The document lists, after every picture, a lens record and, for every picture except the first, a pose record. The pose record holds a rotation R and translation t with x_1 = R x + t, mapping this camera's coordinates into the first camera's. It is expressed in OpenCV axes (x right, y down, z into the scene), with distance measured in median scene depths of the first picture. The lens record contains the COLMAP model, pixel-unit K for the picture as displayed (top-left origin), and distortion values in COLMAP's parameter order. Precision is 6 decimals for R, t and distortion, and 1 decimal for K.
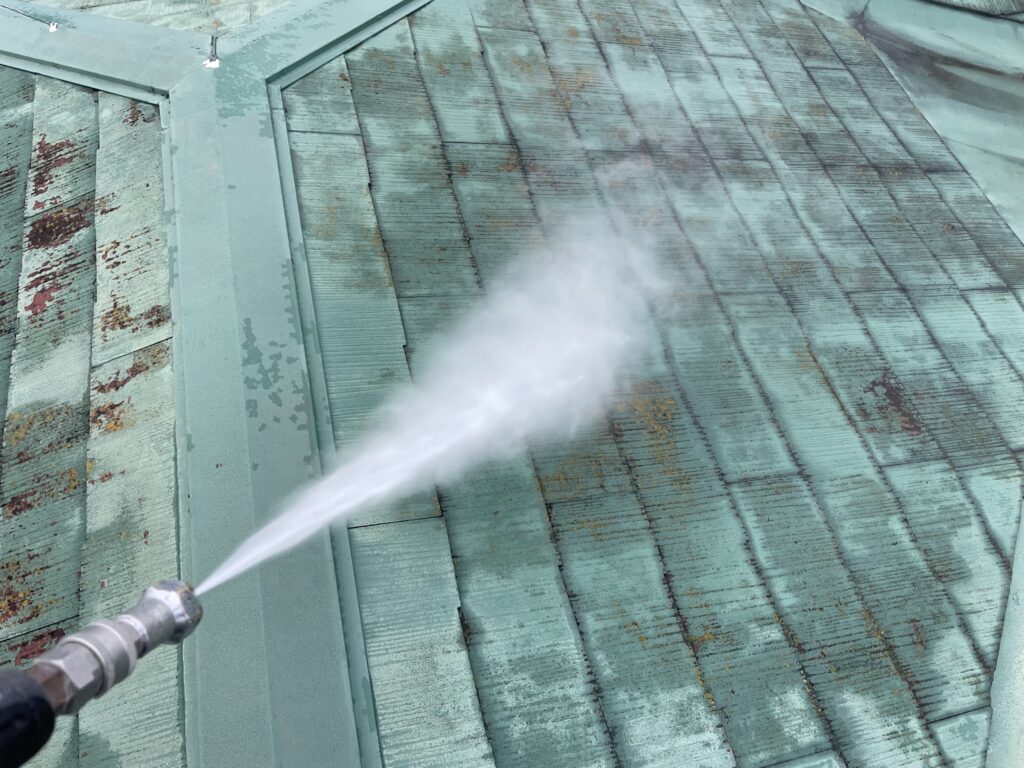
lens RADIAL K [[769.3, 0, 512.0], [0, 769.3, 384.0], [0, 0, 1]] dist [0.084557, -0.116815]
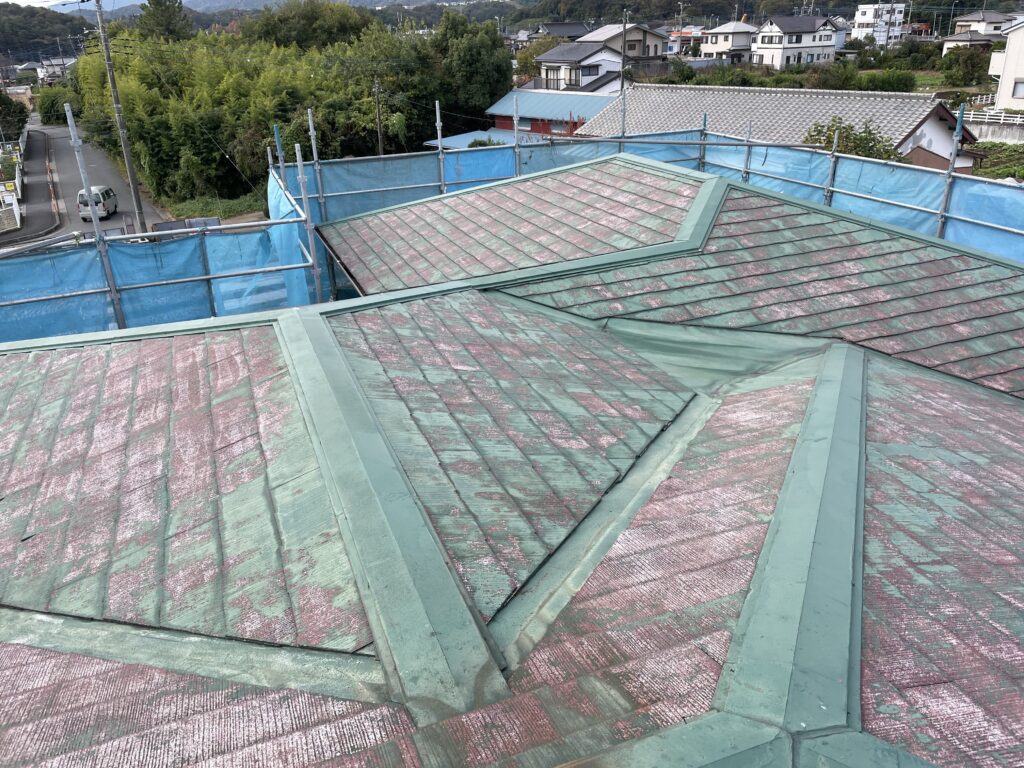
lens RADIAL K [[769.3, 0, 512.0], [0, 769.3, 384.0], [0, 0, 1]] dist [0.084557, -0.116815]
pose [[0.992622, -0.069390, 0.099428, 0.014581], [0.113990, 0.813529, -0.570243, 1.132921], [-0.041319, 0.577369, 0.815437, -0.773263]]
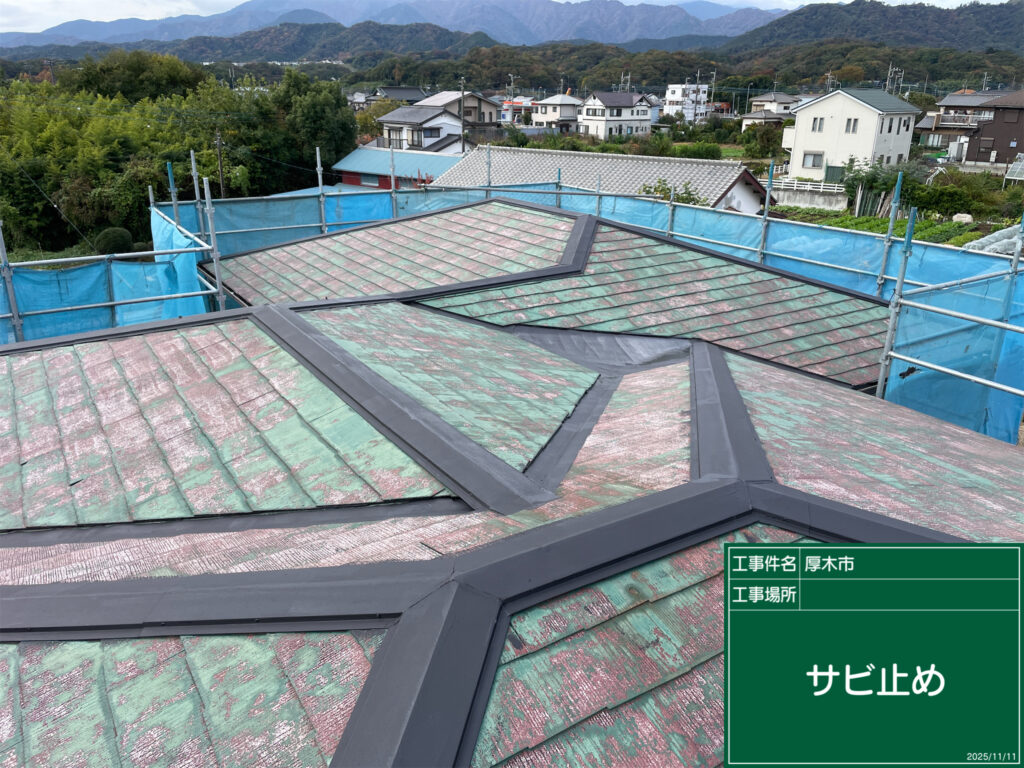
lens RADIAL K [[769.3, 0, 512.0], [0, 769.3, 384.0], [0, 0, 1]] dist [0.084557, -0.116815]
pose [[0.950367, -0.090280, 0.297744, -0.384254], [0.257547, 0.765189, -0.590047, 1.534609], [-0.174561, 0.637444, 0.750462, -0.951132]]
